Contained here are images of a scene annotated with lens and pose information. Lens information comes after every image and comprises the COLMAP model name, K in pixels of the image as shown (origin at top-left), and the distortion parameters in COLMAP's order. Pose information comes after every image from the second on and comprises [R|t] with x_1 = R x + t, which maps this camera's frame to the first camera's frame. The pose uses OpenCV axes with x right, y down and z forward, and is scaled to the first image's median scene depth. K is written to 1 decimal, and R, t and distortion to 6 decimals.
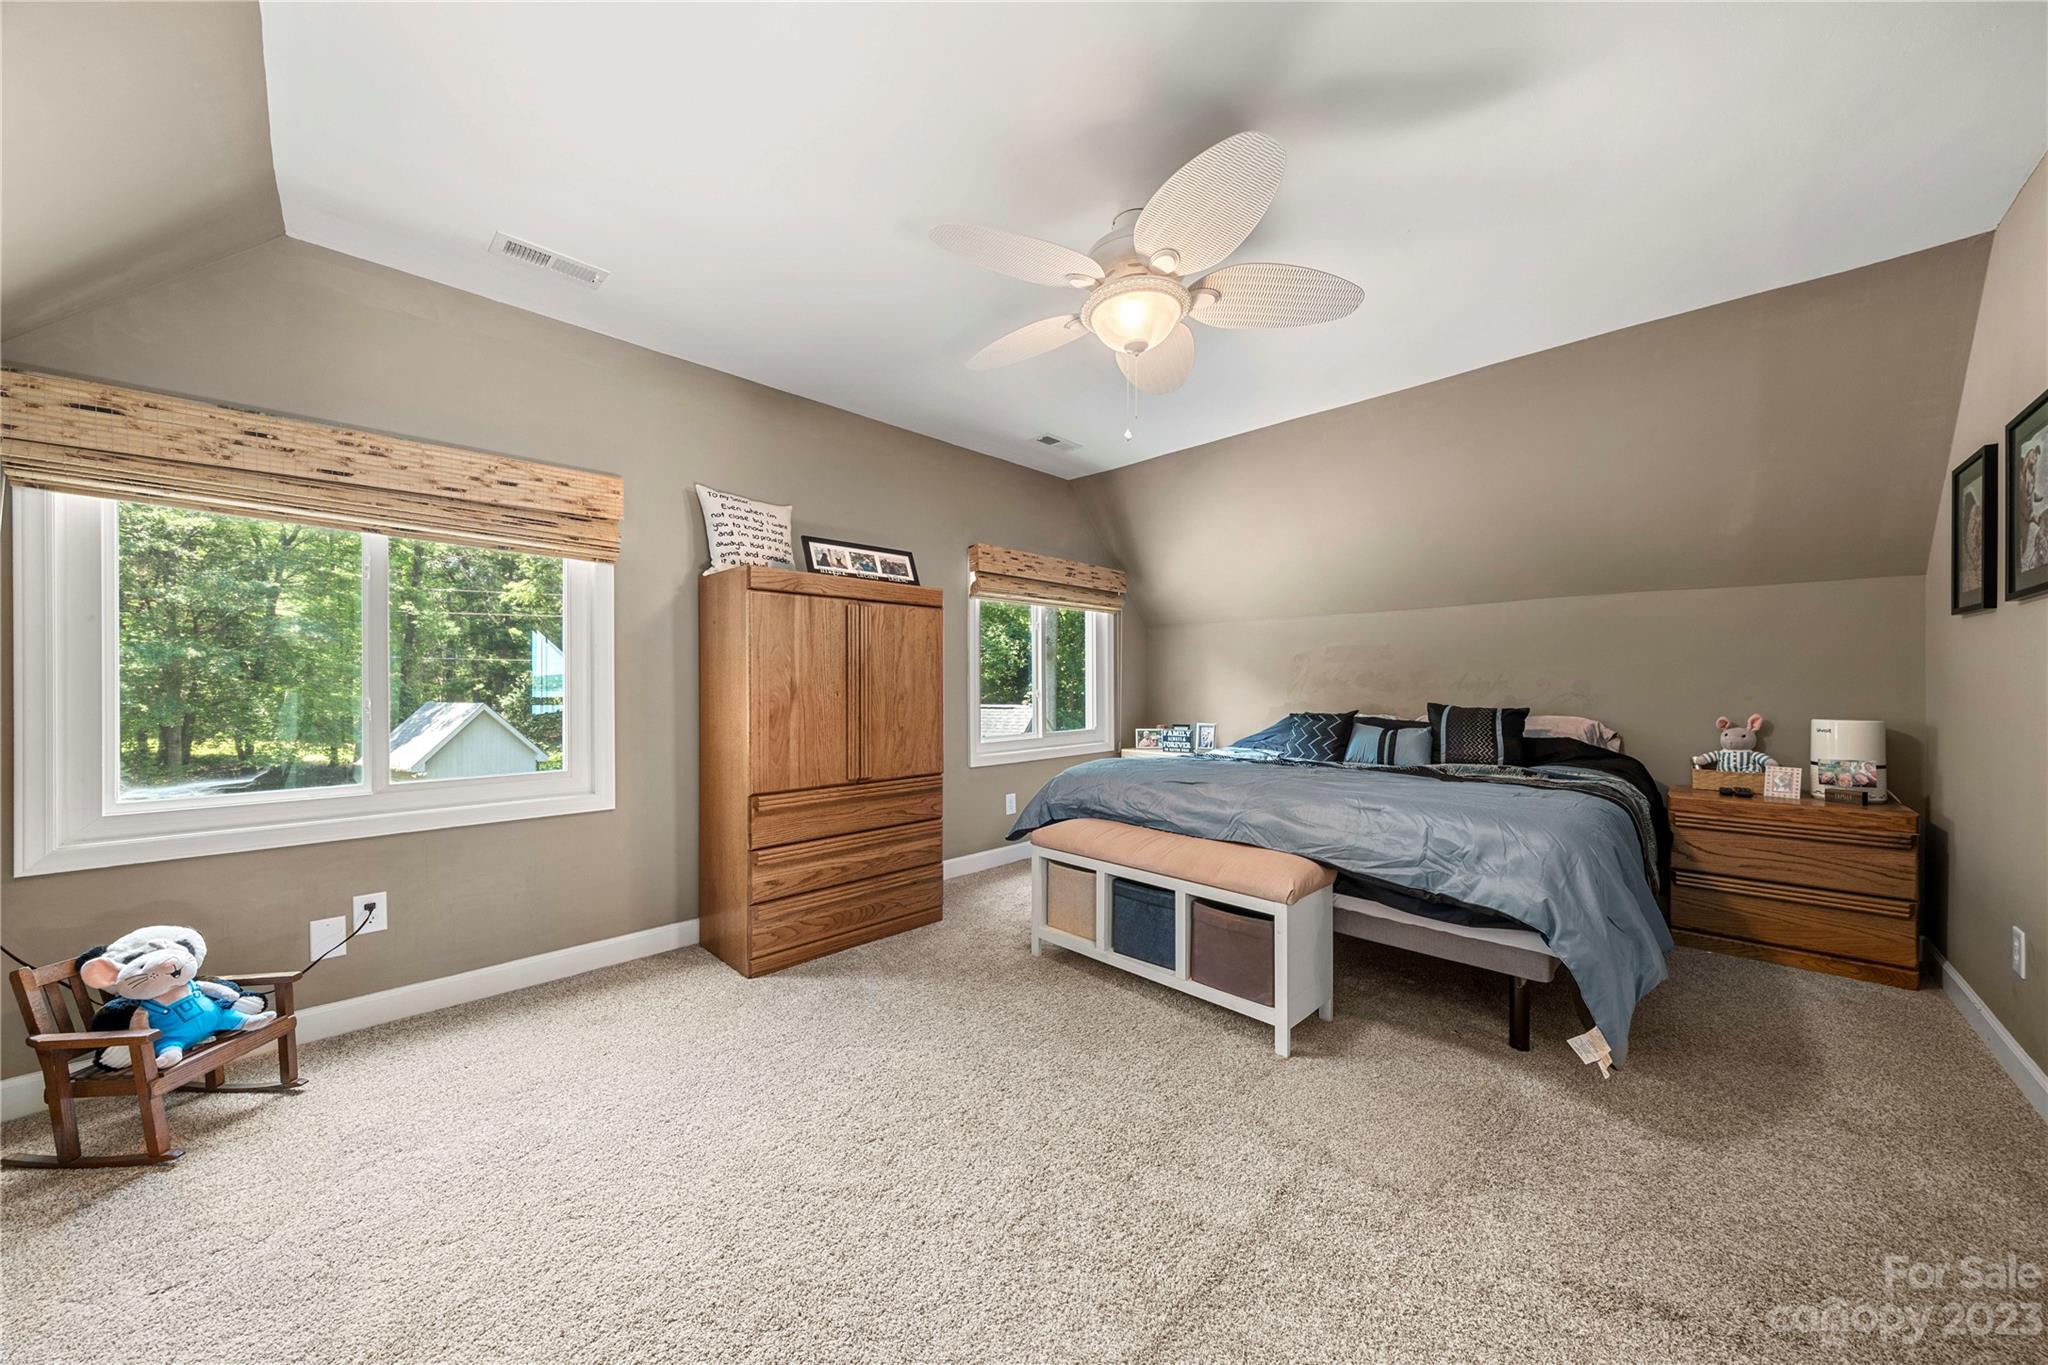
lens RADIAL K [[711.8, 0, 1041.1], [0, 711.8, 687.6], [0, 0, 1]] dist [-0.001038, 0.000167]
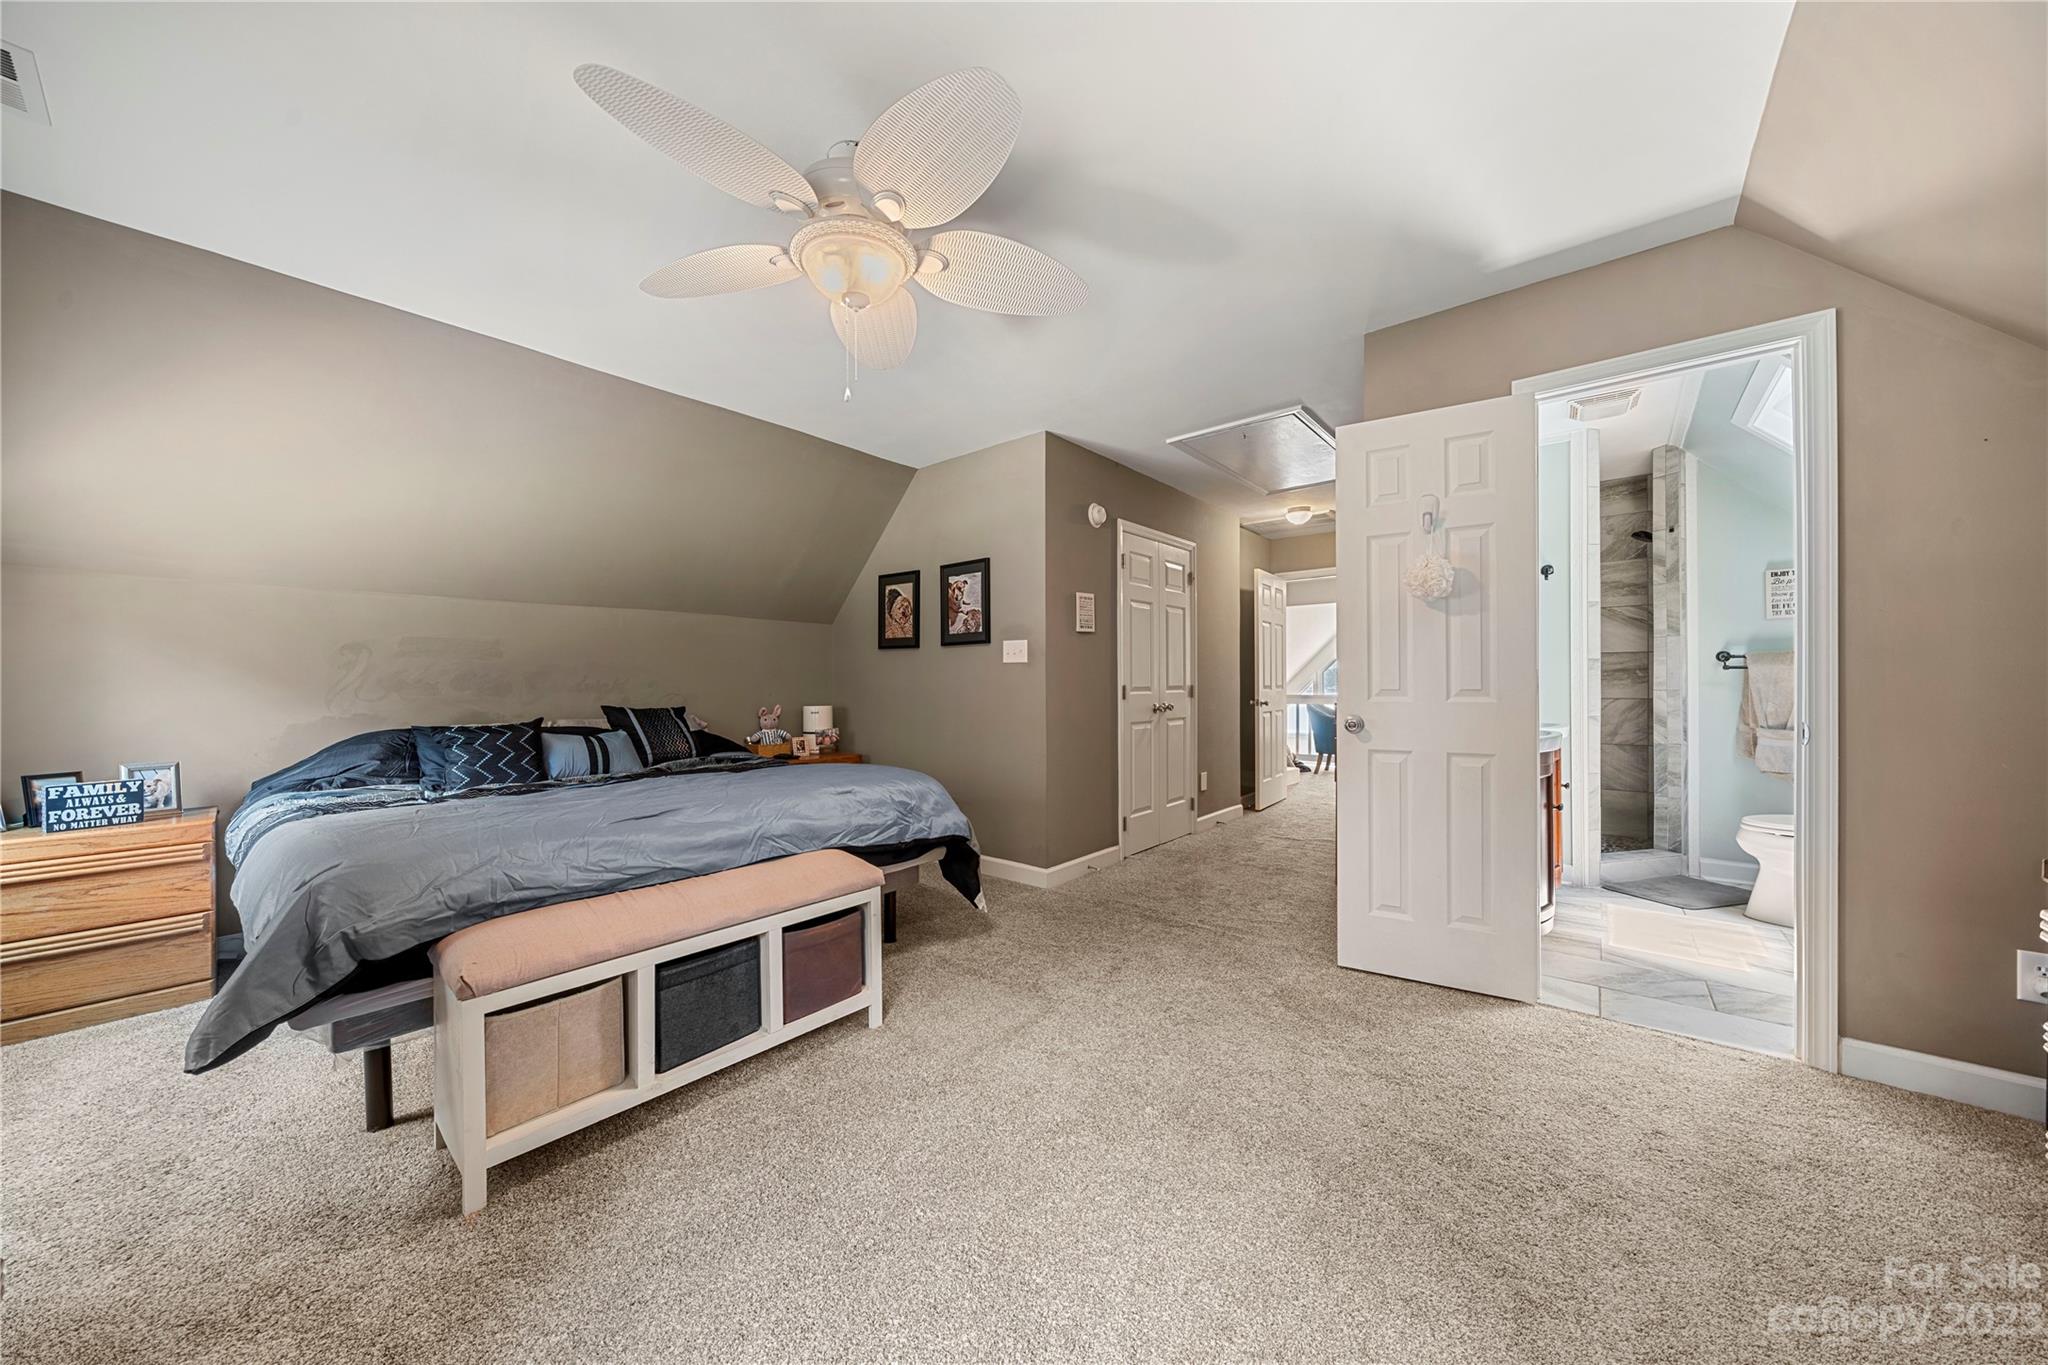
lens RADIAL K [[711.8, 0, 1009.3], [0, 711.8, 688.8], [0, 0, 1]] dist [-0.001038, 0.000167]
pose [[-0.089479, -0.007249, 0.995962, -0.600290], [0.010543, 0.999911, 0.008225, -0.004523], [-0.995933, 0.011237, -0.089395, 0.705056]]
